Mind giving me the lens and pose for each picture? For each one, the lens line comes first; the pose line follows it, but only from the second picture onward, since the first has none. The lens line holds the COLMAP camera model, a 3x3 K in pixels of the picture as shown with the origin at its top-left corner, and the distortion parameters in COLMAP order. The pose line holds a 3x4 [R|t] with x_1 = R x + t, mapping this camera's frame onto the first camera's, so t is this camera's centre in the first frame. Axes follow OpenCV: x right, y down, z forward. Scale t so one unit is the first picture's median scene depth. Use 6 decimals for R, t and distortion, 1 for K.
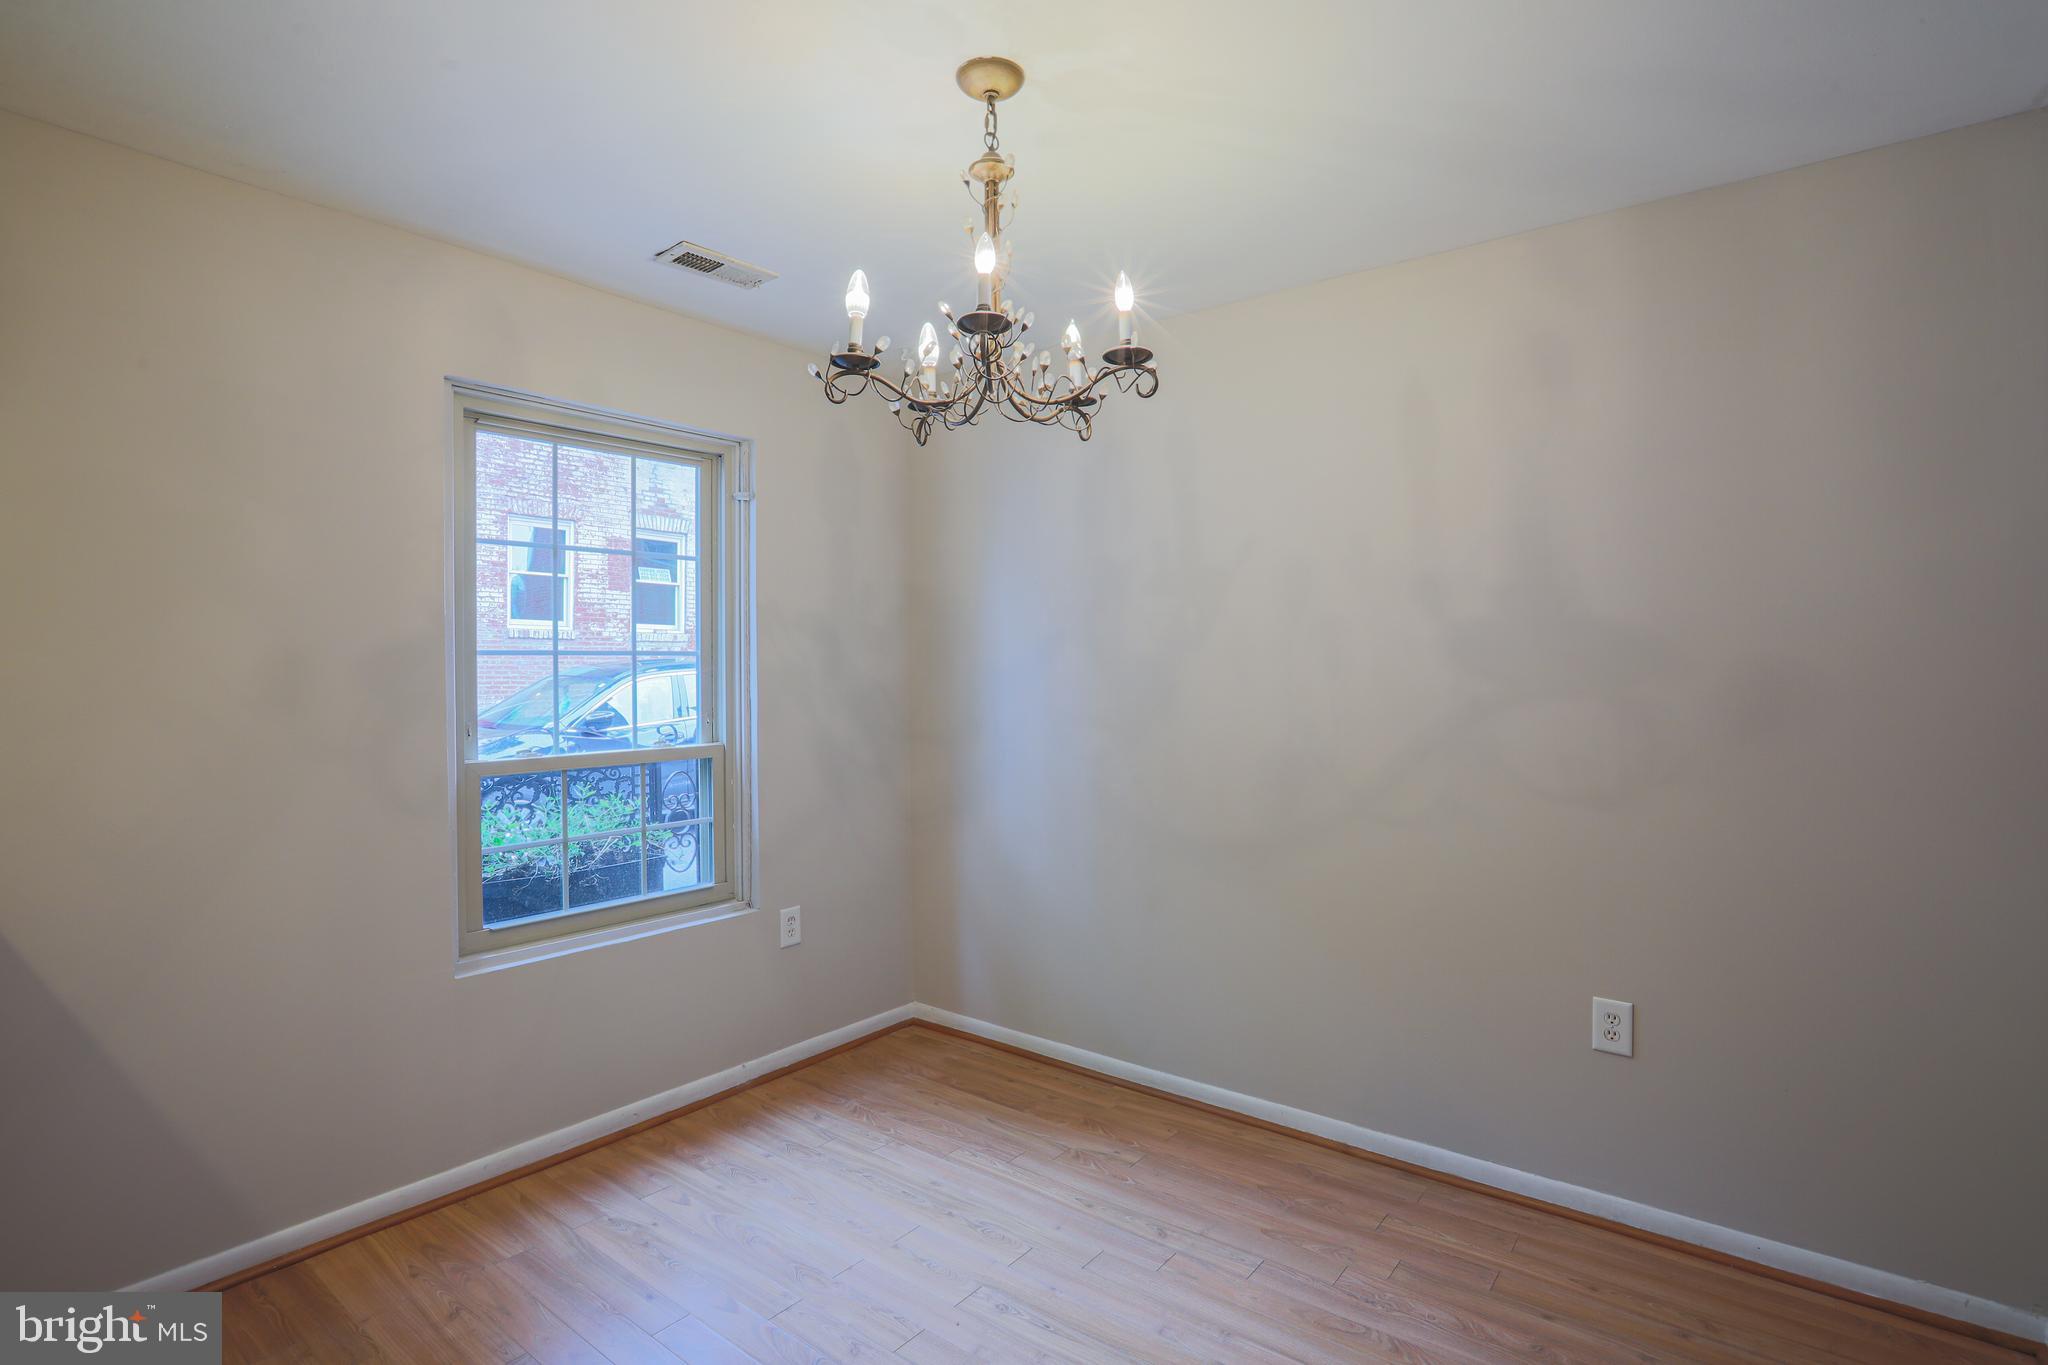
lens RADIAL K [[1016.0, 0, 1011.4], [0, 1016.0, 669.4], [0, 0, 1]] dist [-0.053804, 0.019720]
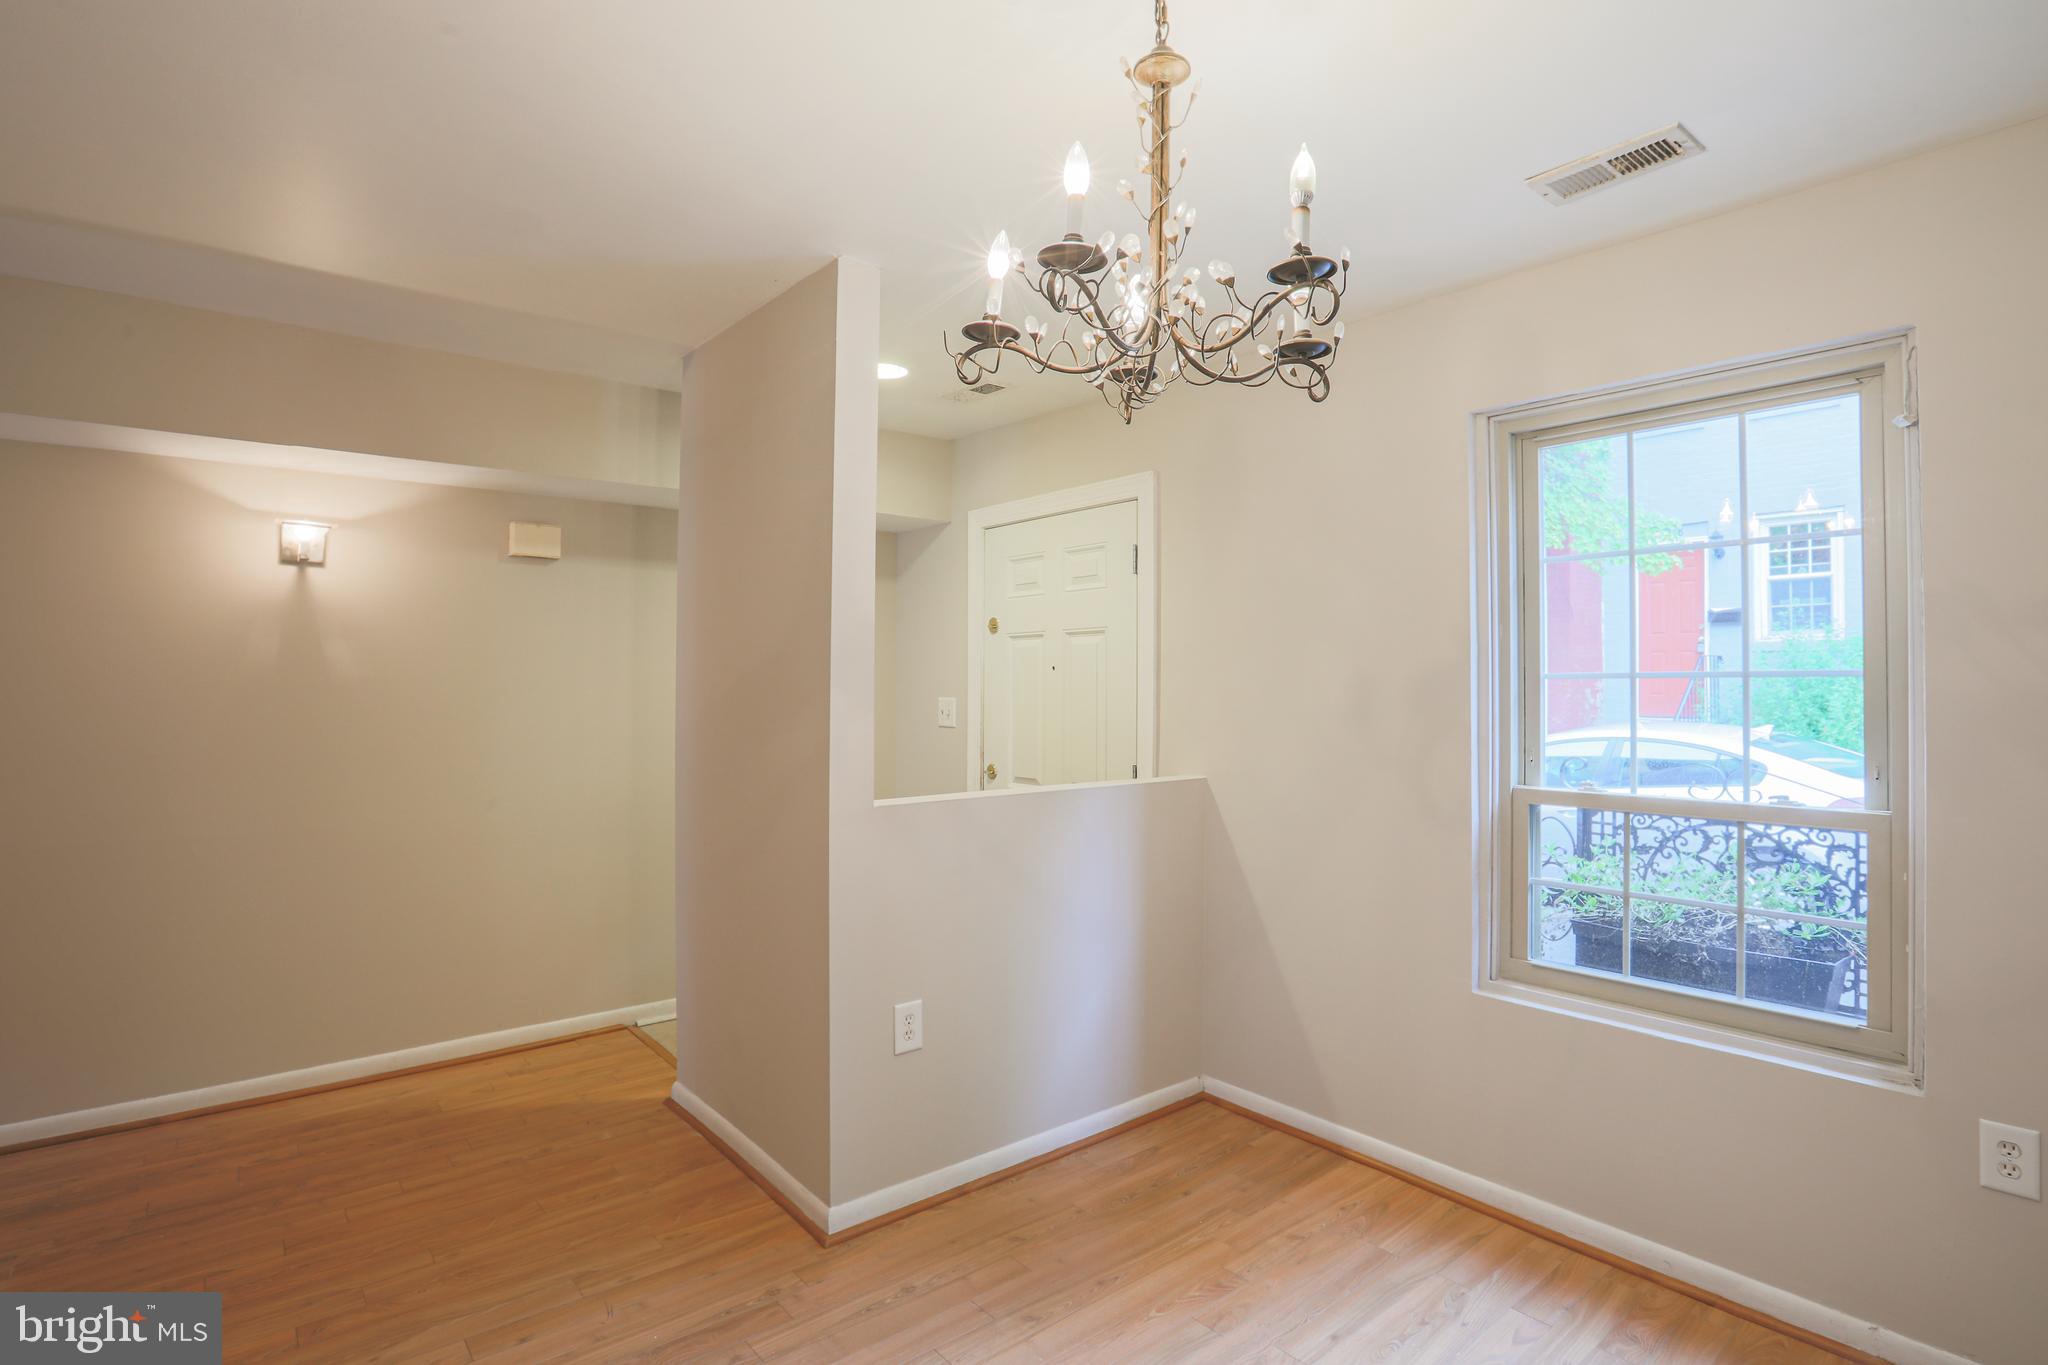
lens RADIAL K [[1016.0, 0, 1059.4], [0, 1016.0, 674.6], [0, 0, 1]] dist [-0.053804, 0.019720]
pose [[-0.185633, -0.008623, -0.982581, 0.504127], [-0.007740, 0.999943, -0.007313, -0.007360], [0.982589, 0.006248, -0.185689, 0.708501]]
